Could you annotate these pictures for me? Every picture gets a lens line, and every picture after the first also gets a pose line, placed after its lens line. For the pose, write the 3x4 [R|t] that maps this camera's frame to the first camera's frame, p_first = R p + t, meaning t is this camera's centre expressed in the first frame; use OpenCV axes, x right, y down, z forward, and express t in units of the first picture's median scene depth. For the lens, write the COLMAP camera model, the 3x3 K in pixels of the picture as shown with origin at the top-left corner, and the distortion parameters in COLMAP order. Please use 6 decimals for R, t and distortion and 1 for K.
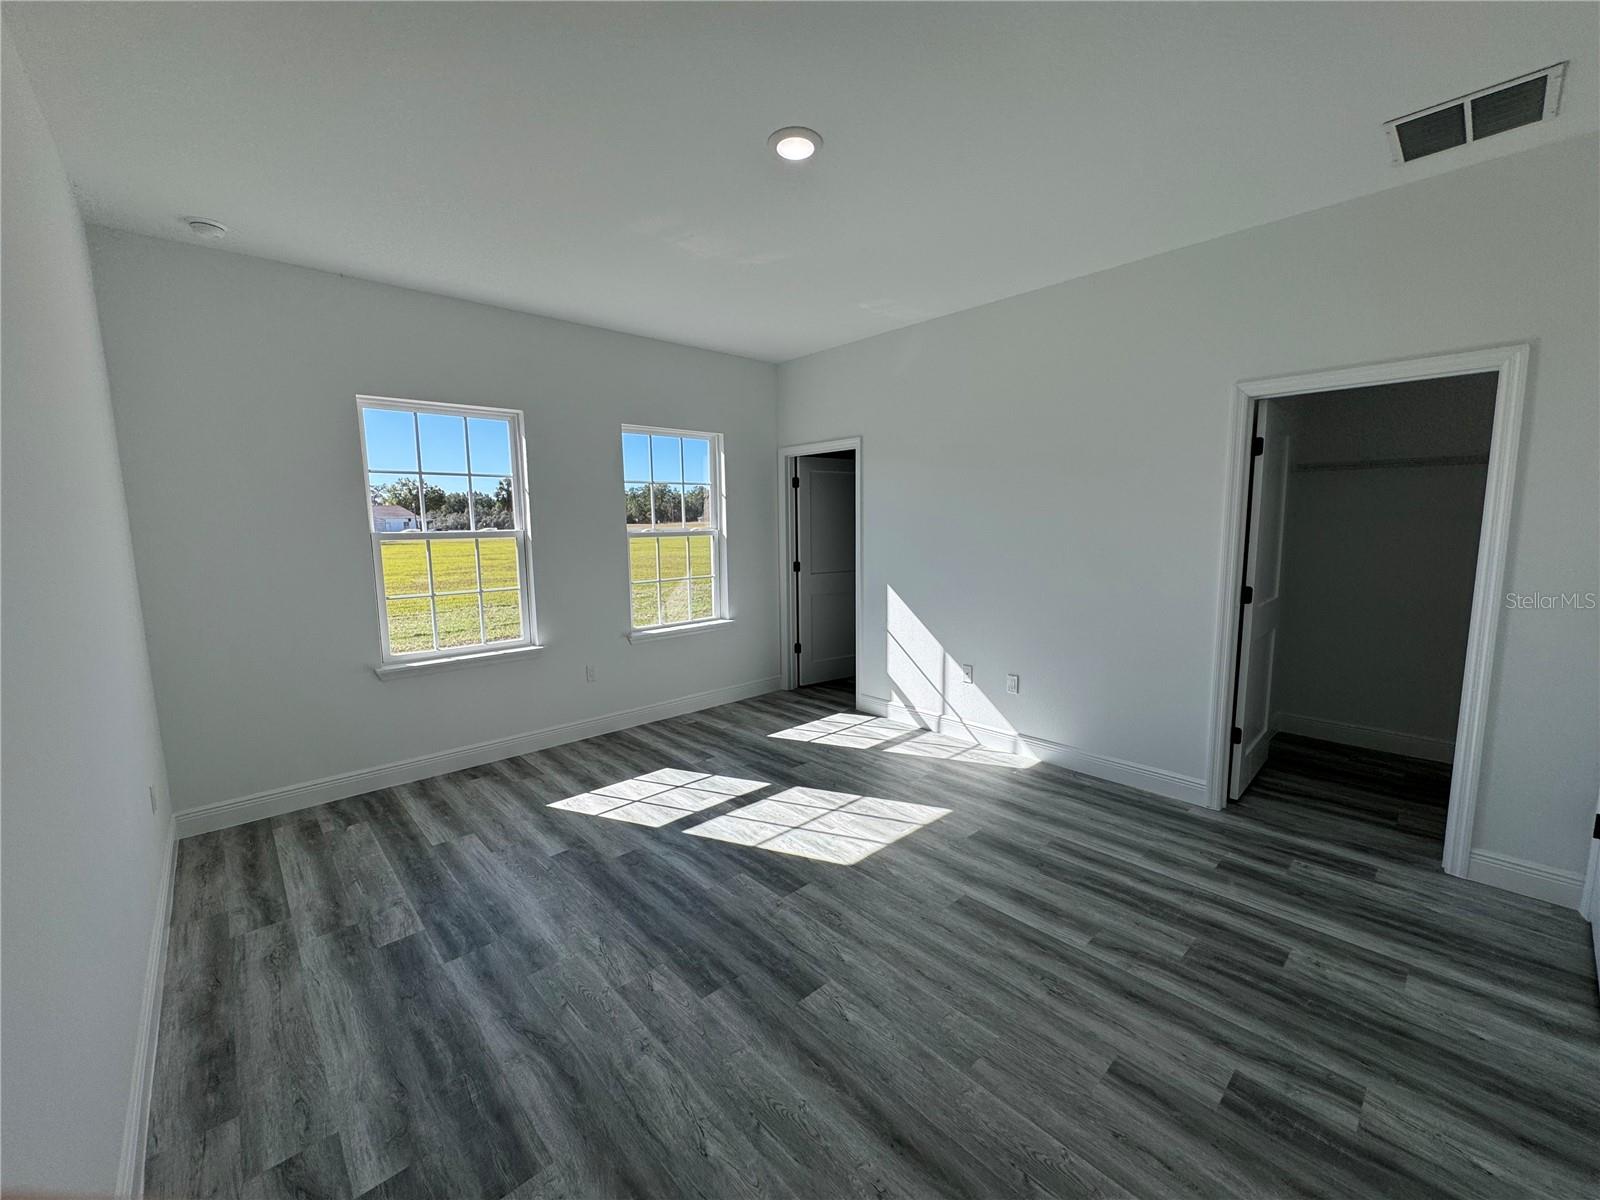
lens RADIAL K [[637.6, 0, 800.0], [0, 637.6, 600.0], [0, 0, 1]] dist [-0.002876, 0.000098]
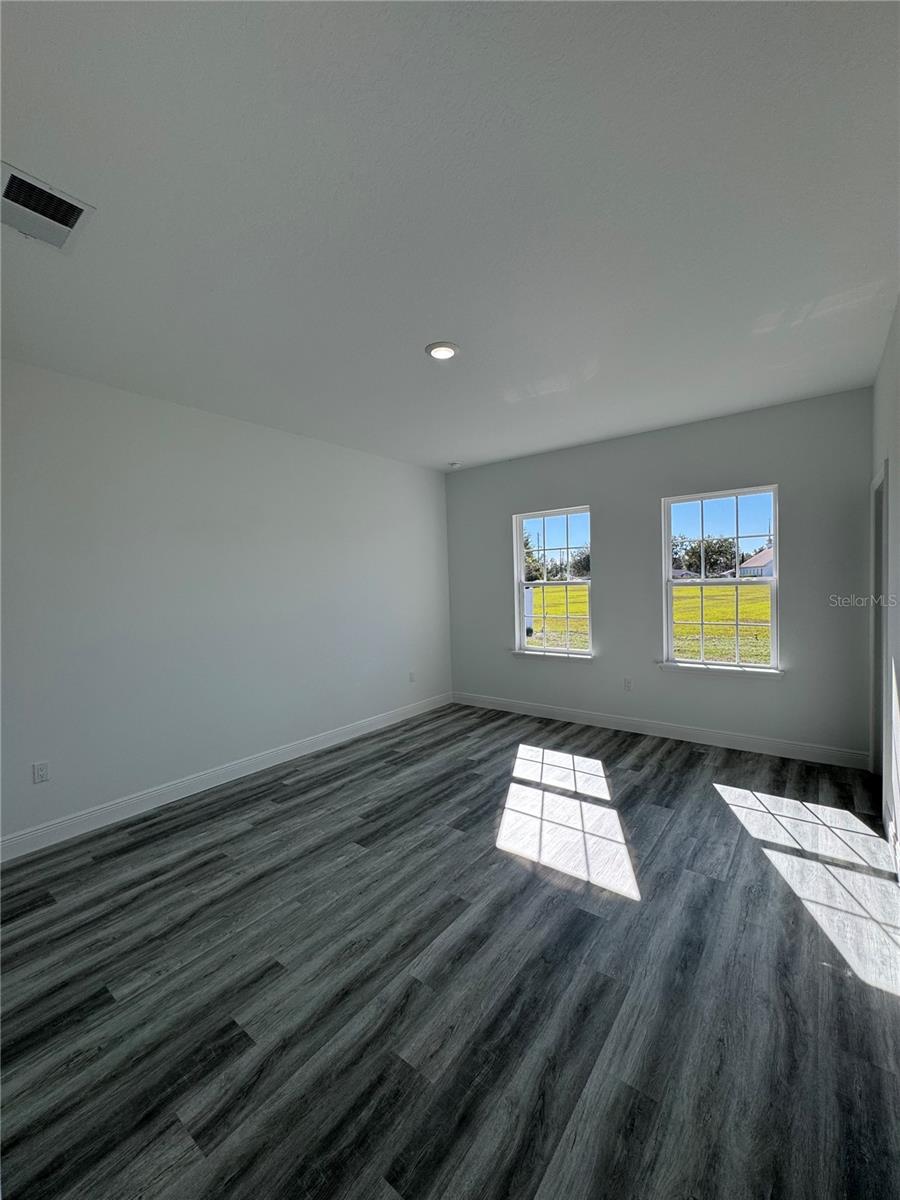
lens RADIAL K [[478.2, 0, 450.0], [0, 478.2, 600.0], [0, 0, 1]] dist [-0.002876, 0.000098]
pose [[0.167322, 0.045985, -0.984829, 0.872208], [-0.094656, 0.995046, 0.030380, -0.086372], [0.981348, 0.088136, 0.170846, 0.618231]]
